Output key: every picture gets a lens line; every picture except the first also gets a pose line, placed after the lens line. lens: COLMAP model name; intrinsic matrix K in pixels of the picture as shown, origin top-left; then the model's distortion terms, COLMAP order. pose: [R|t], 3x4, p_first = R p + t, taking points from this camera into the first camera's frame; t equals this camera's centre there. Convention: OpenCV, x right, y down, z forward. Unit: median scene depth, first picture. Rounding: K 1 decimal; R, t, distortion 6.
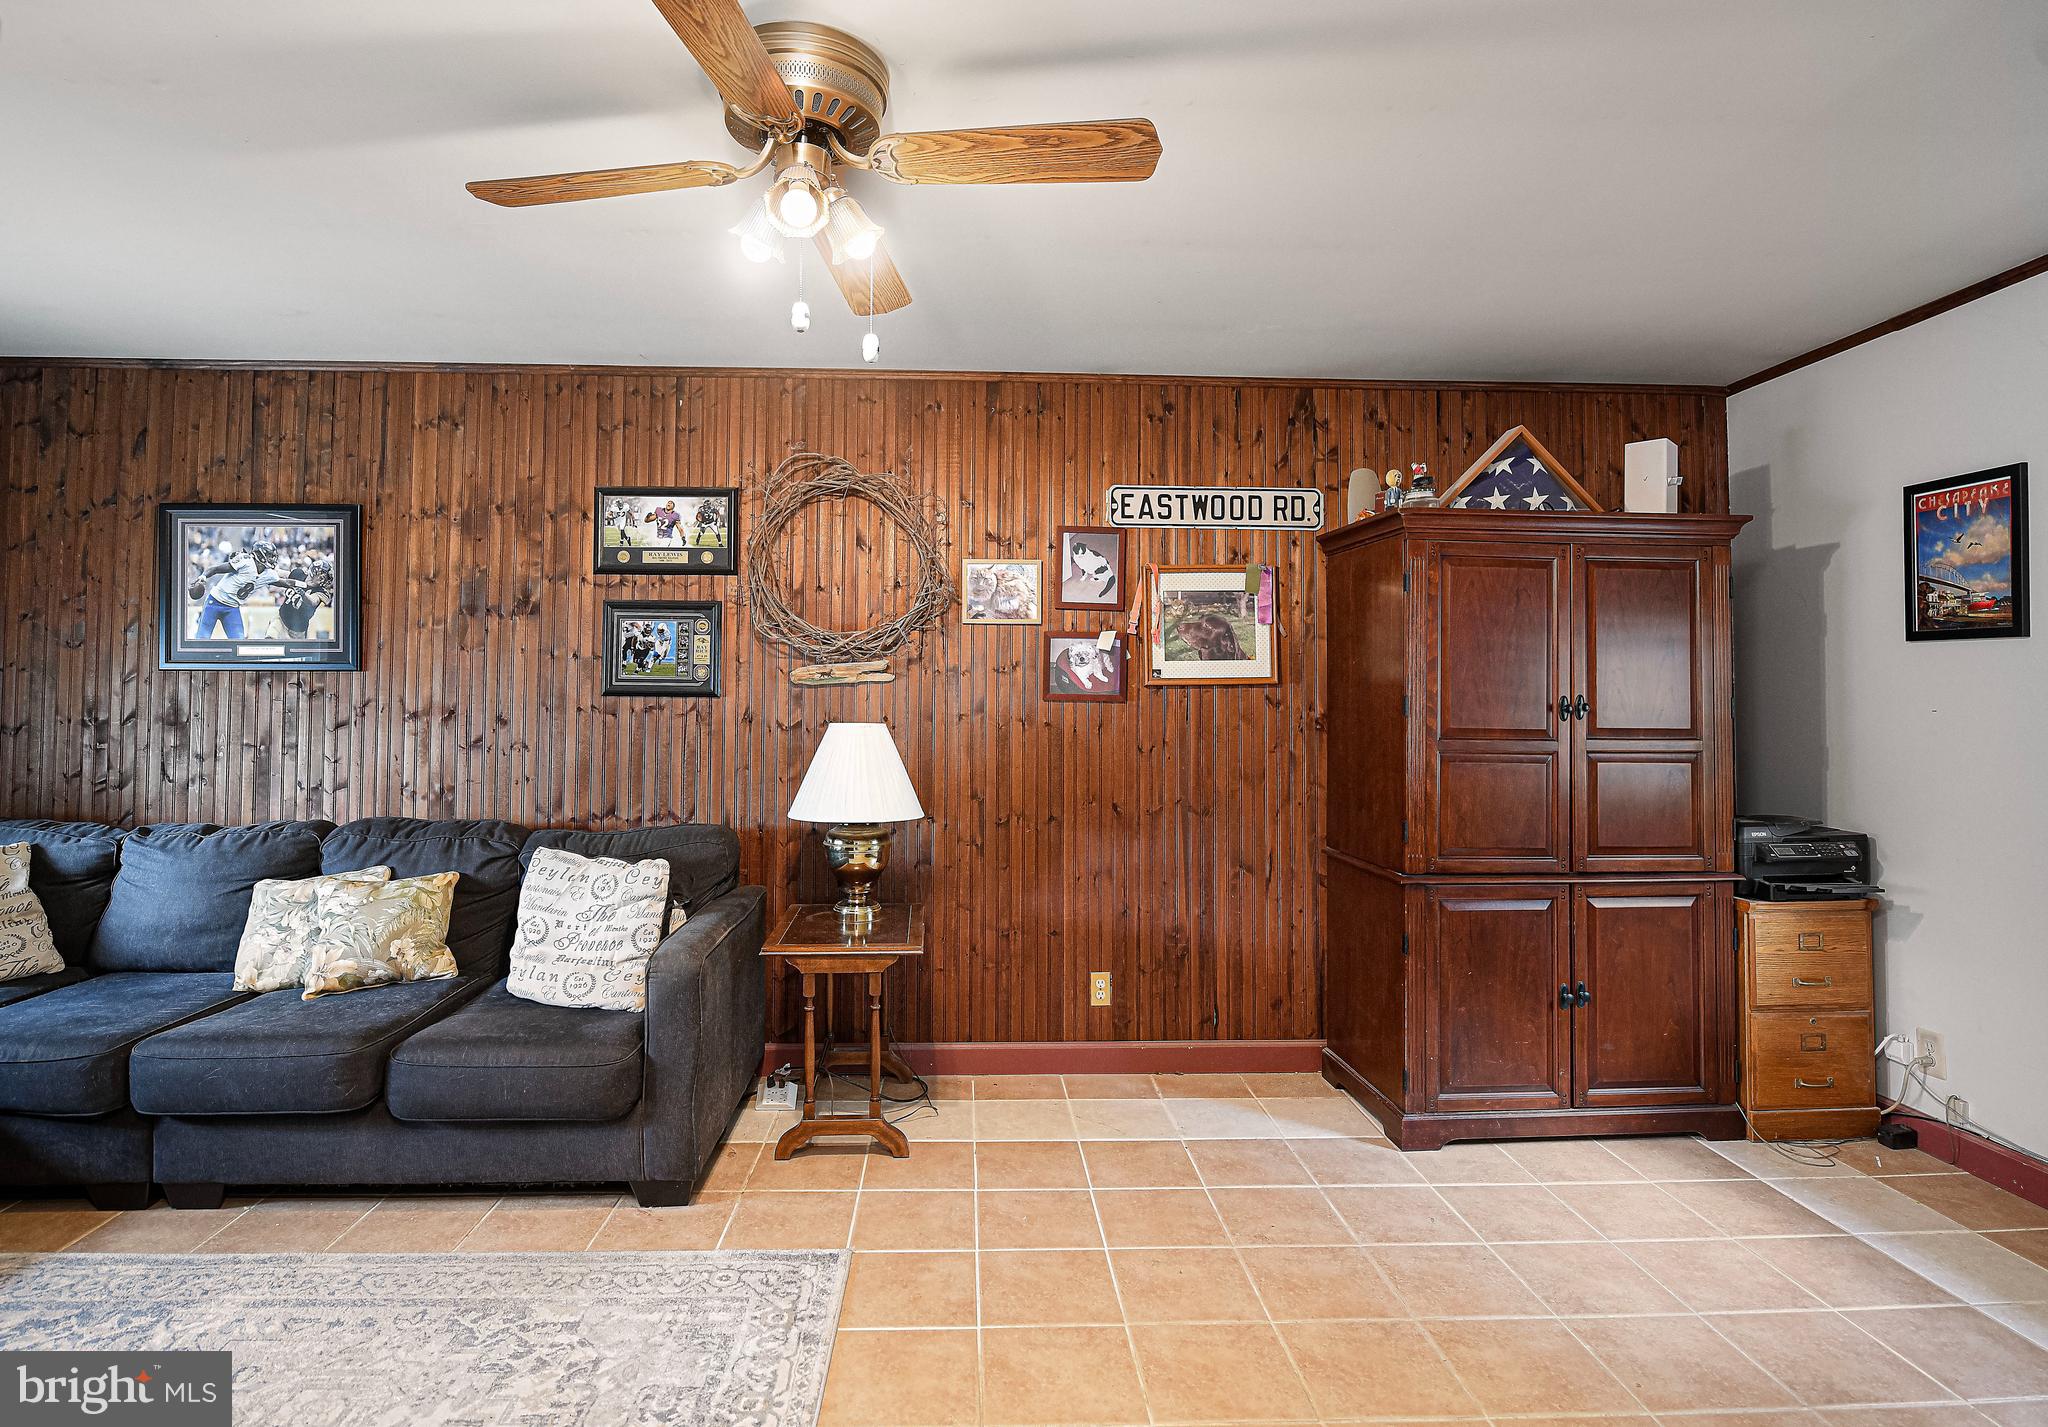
lens RADIAL K [[1093.9, 0, 1002.6], [0, 1093.9, 659.8], [0, 0, 1]] dist [0.000400, -0.012410]
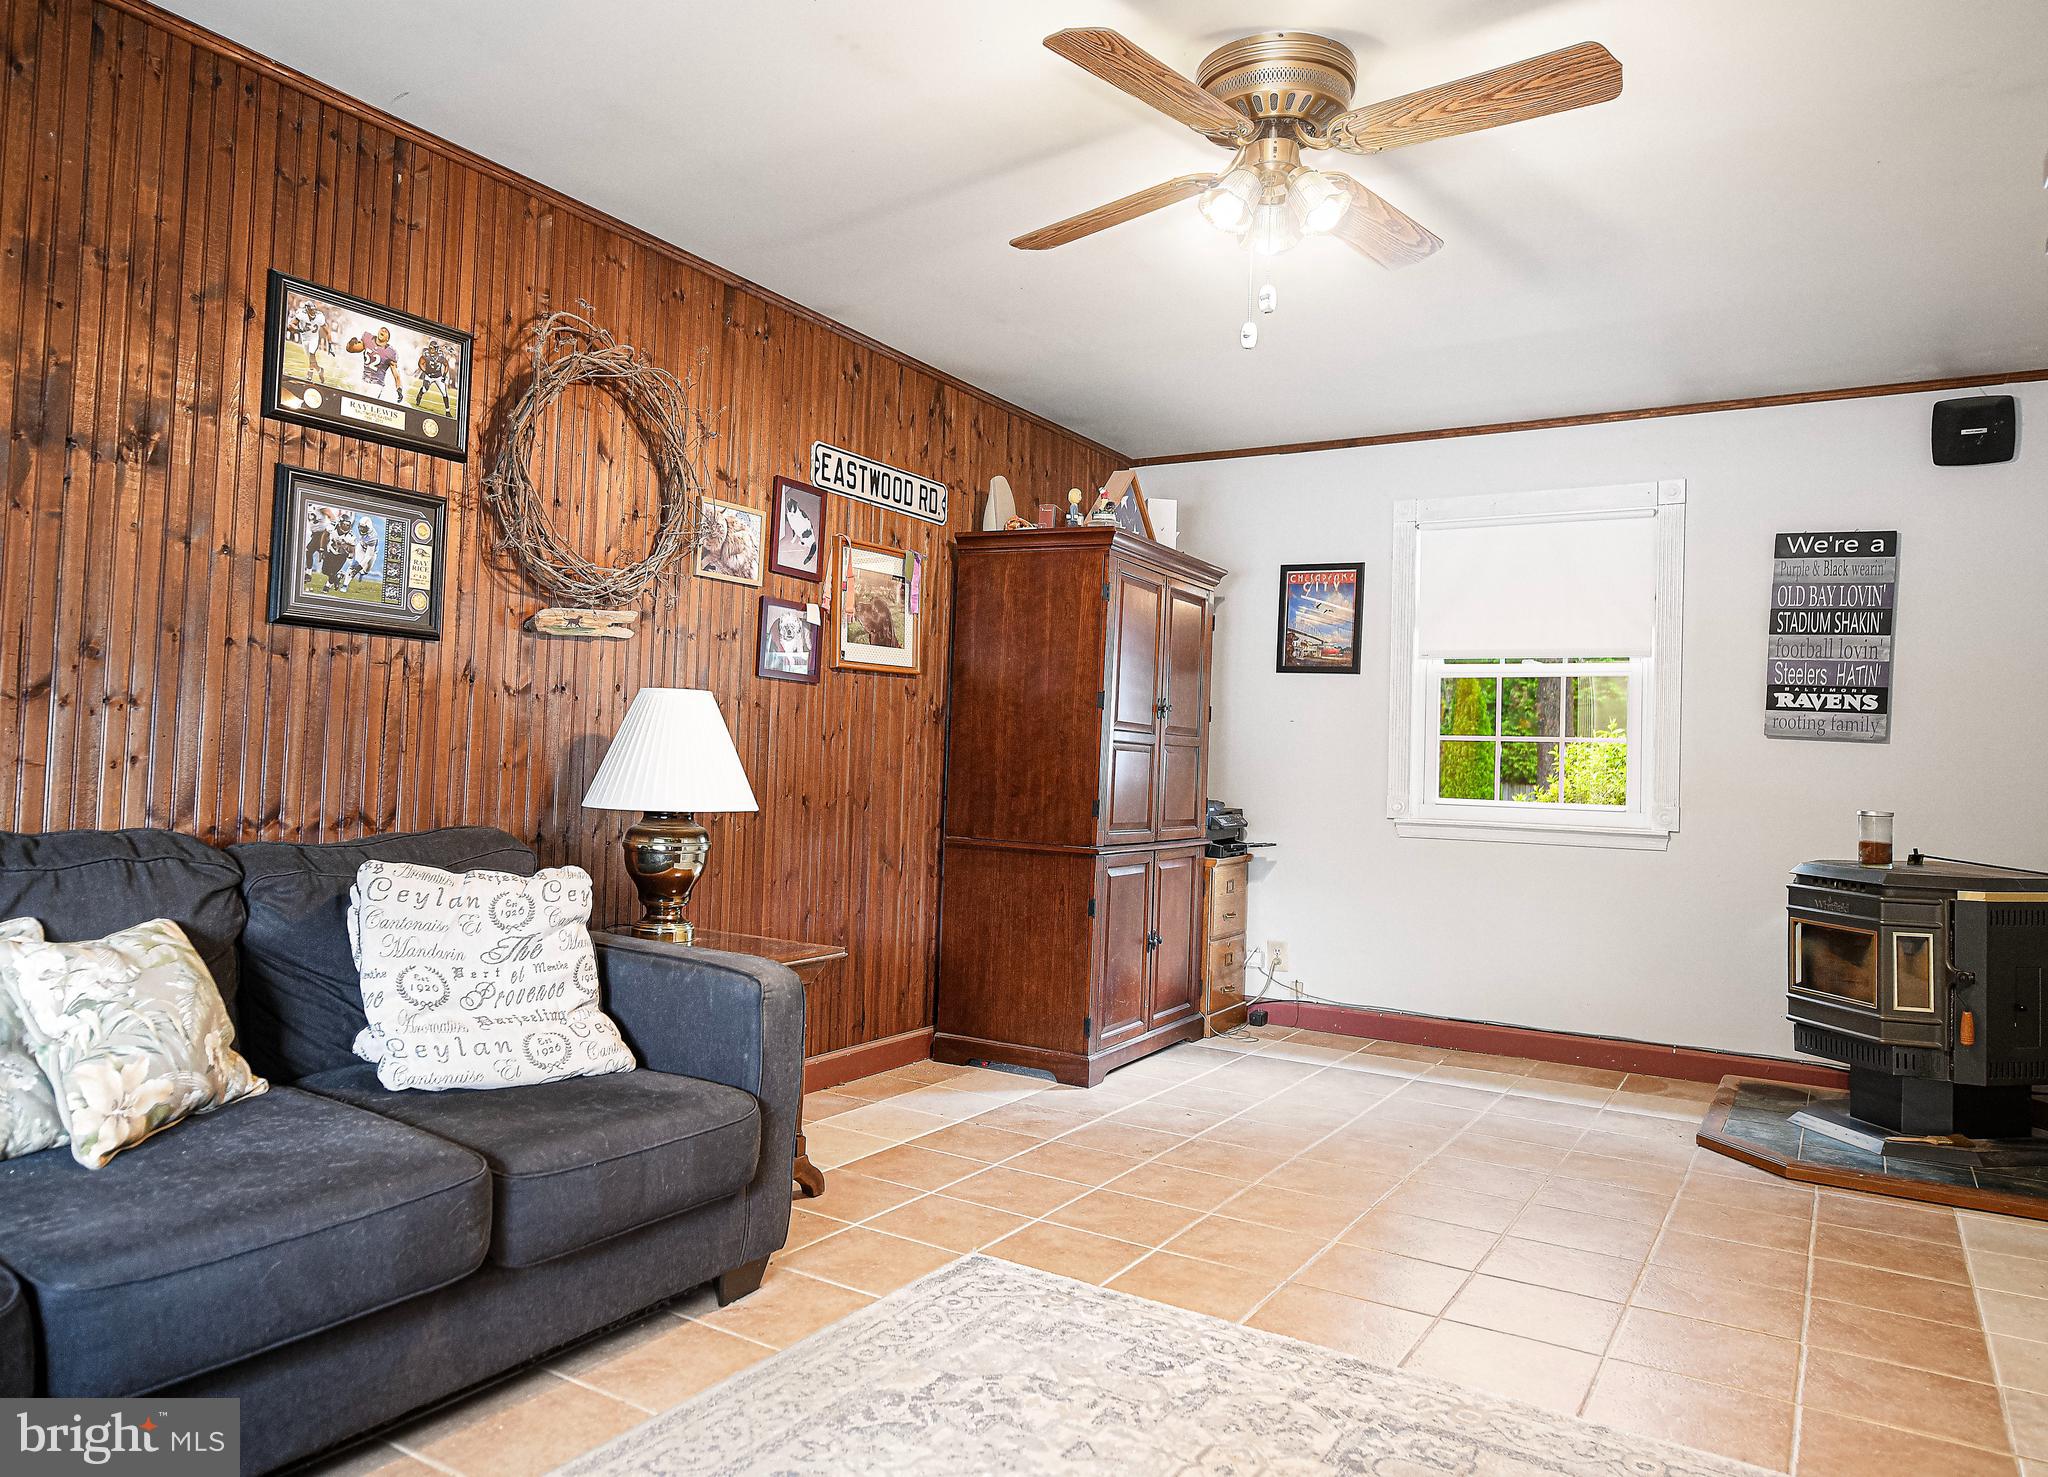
lens RADIAL K [[1410.4, 0, 1021.2], [0, 1410.4, 706.6], [0, 0, 1]] dist [-0.000749, 0.000377]
pose [[0.540179, 0.044859, 0.840354, -0.786939], [-0.061058, 0.998036, -0.014028, 0.064414], [-0.839332, -0.043733, 0.541857, 0.233765]]
